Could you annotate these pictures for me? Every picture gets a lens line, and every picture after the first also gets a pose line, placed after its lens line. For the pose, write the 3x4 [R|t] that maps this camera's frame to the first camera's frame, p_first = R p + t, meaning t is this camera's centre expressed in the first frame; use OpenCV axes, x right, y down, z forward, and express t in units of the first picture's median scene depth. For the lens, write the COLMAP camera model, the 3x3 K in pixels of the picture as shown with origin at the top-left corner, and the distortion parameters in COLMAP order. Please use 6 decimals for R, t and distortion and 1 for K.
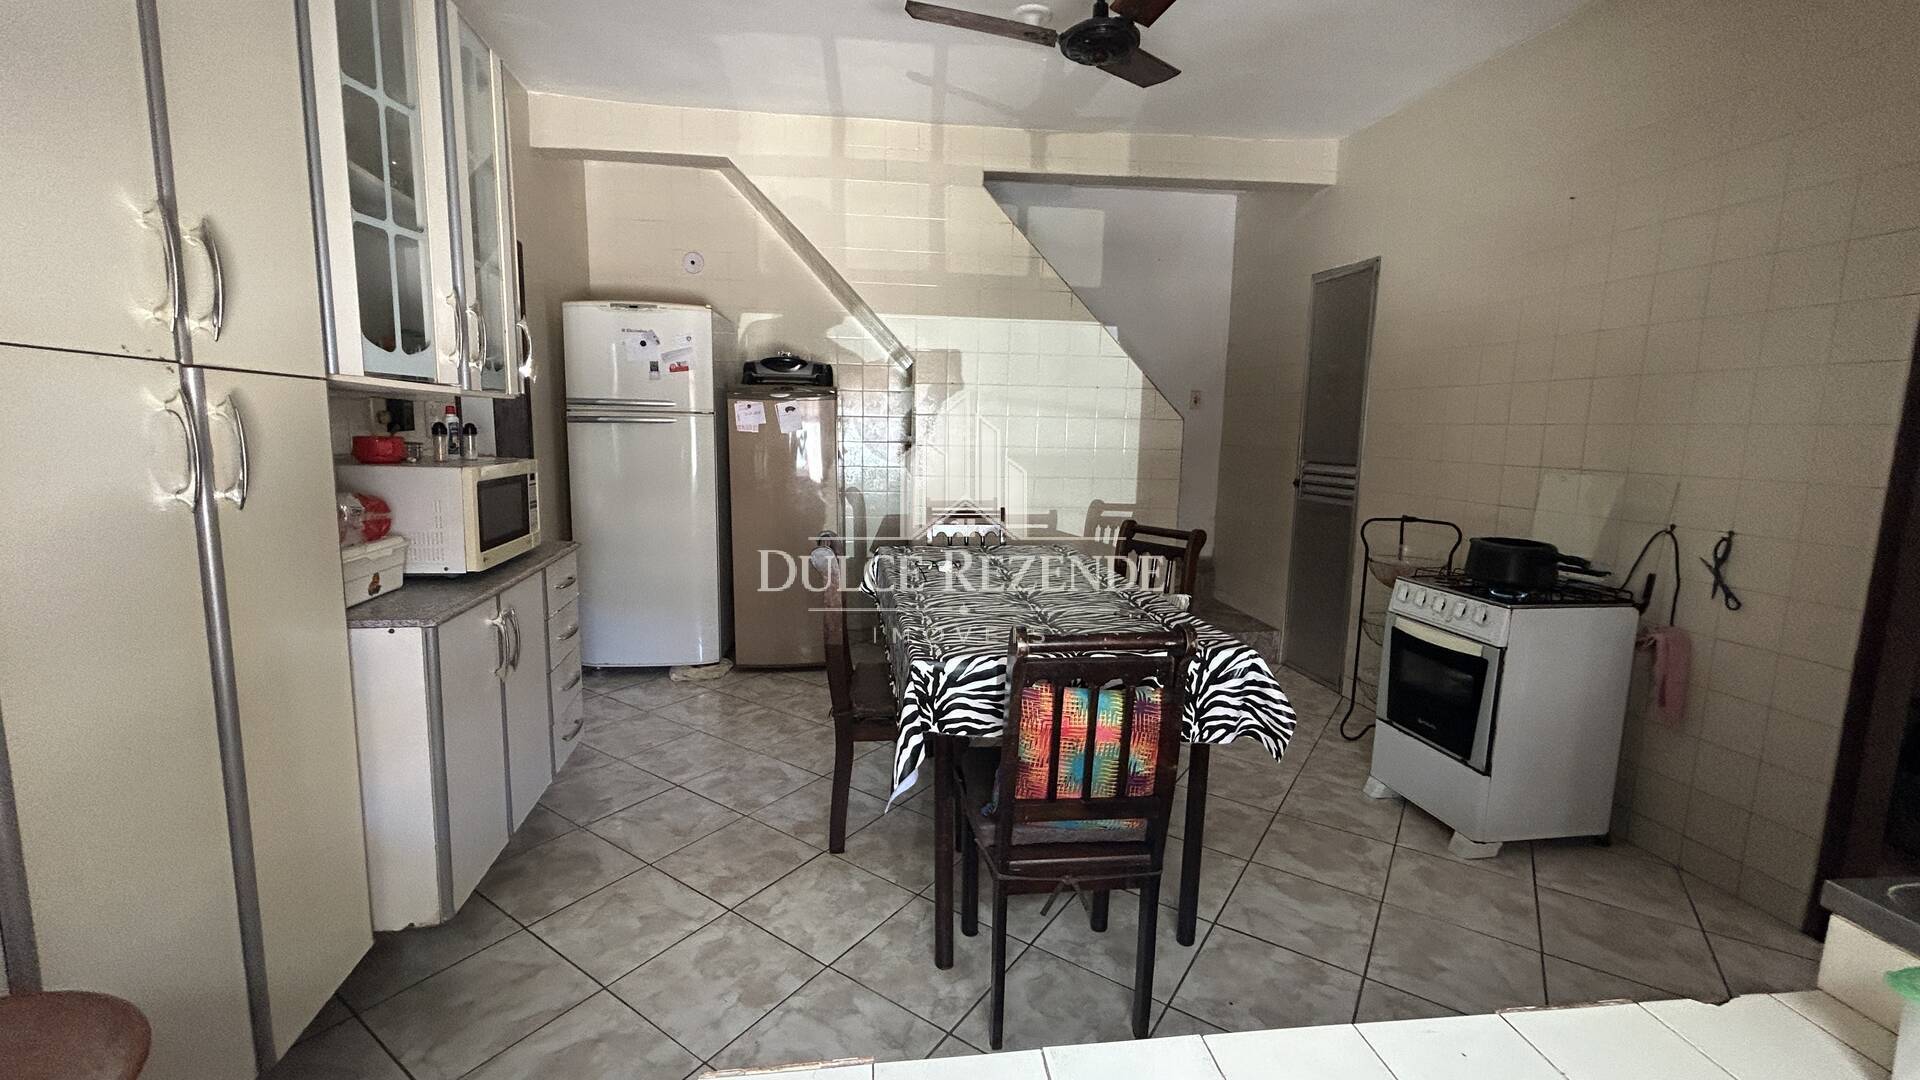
lens RADIAL K [[784.3, 0, 960.1], [0, 784.3, 535.9], [0, 0, 1]] dist [0.000270, 0.001589]
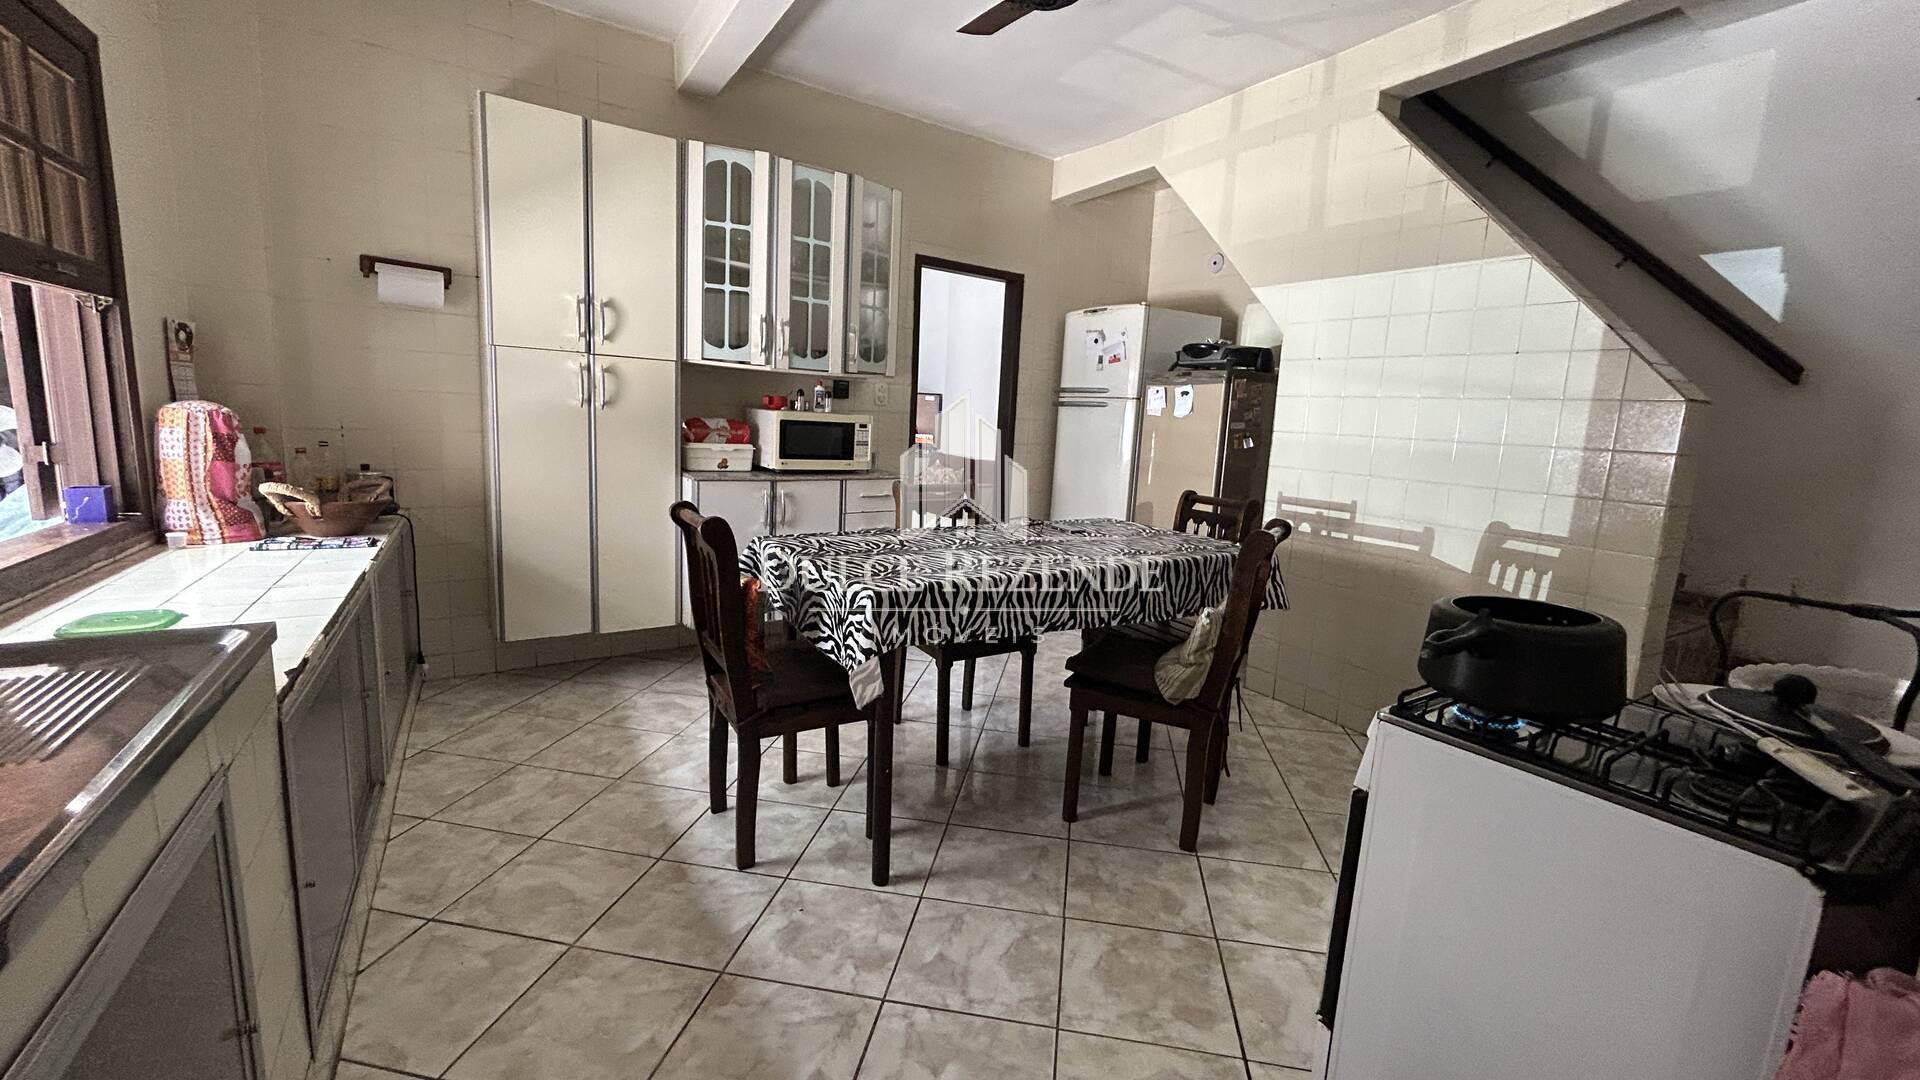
lens RADIAL K [[784.3, 0, 960.6], [0, 784.3, 532.4], [0, 0, 1]] dist [0.000270, 0.001589]
pose [[0.409585, 0.140505, -0.901387, 1.107085], [-0.170828, 0.982403, 0.075510, -0.017912], [0.896135, 0.123054, 0.426380, 0.571093]]
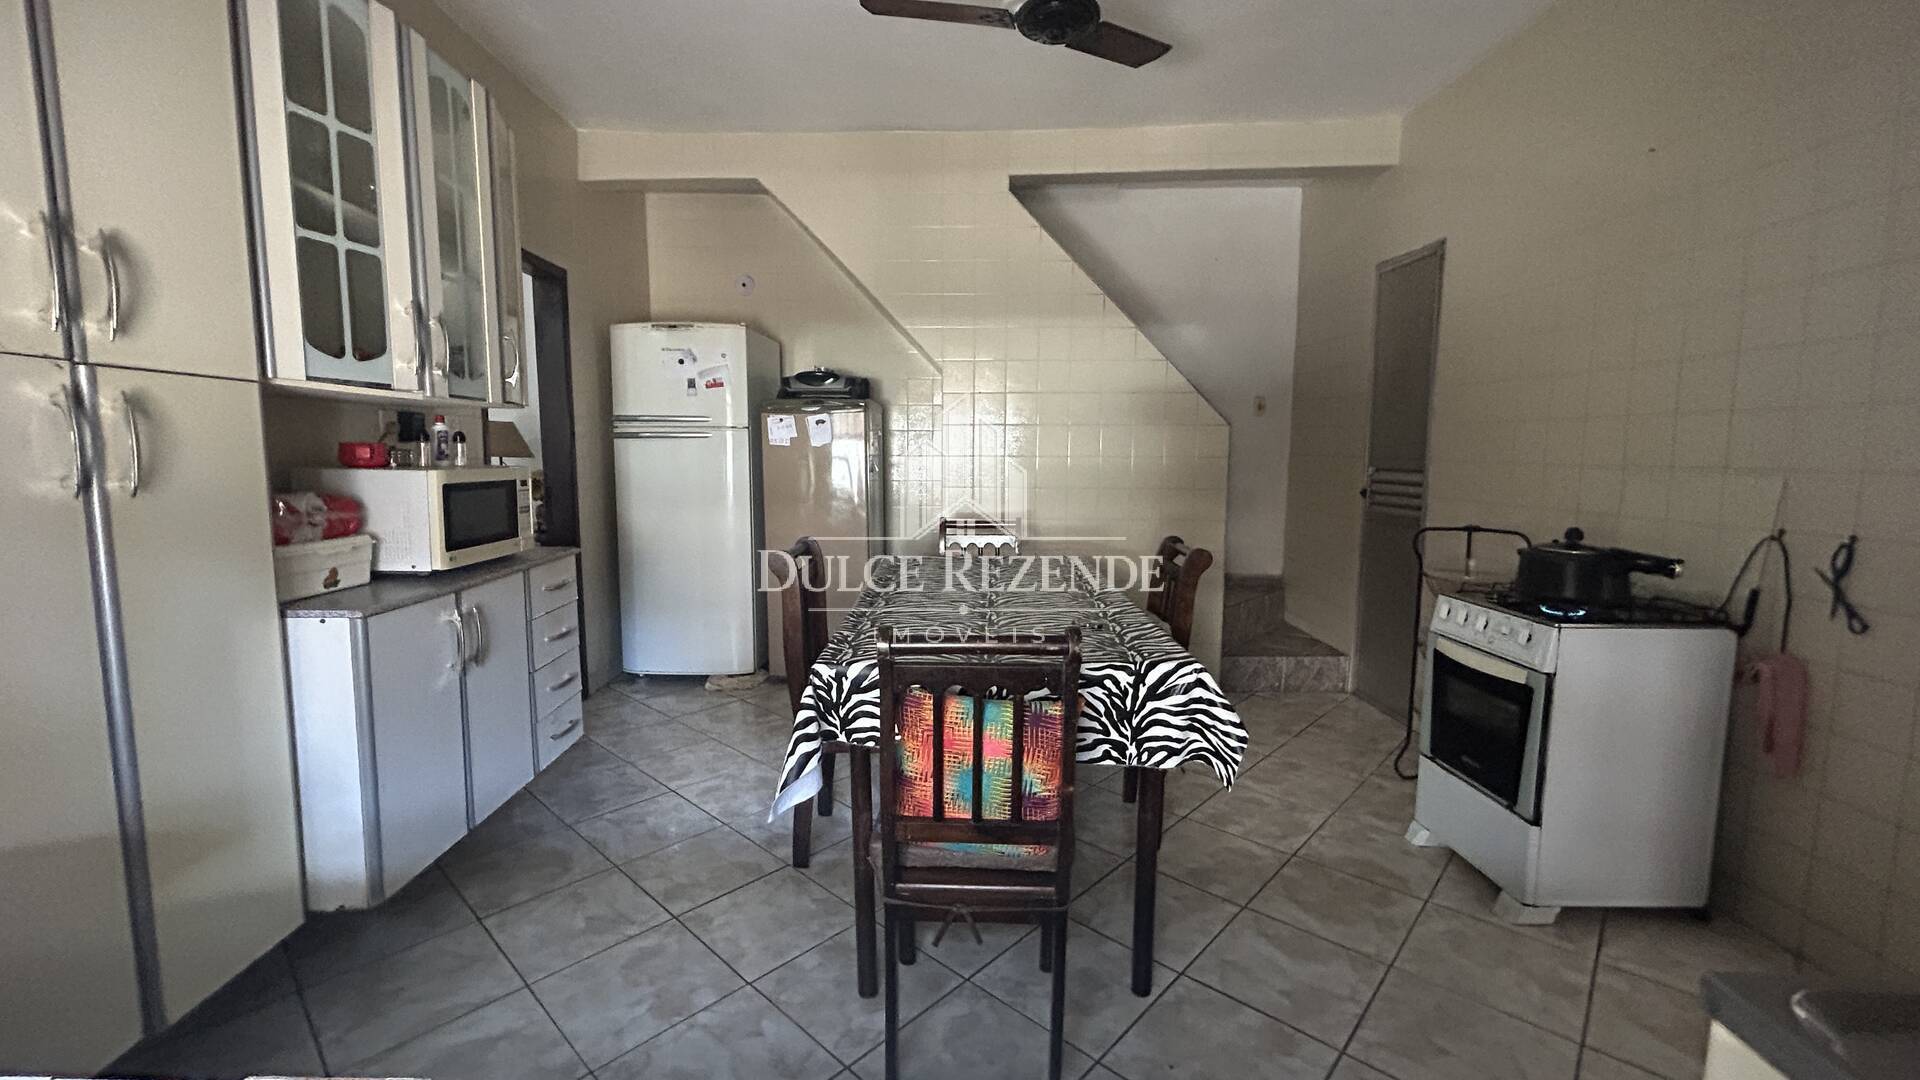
lens RADIAL K [[784.3, 0, 960.7], [0, 784.3, 535.3], [0, 0, 1]] dist [0.000270, 0.001589]
pose [[0.988305, 0.001331, -0.152481, 0.206478], [-0.006193, 0.999487, -0.031416, 0.025374], [0.152361, 0.031992, 0.987807, 0.064923]]
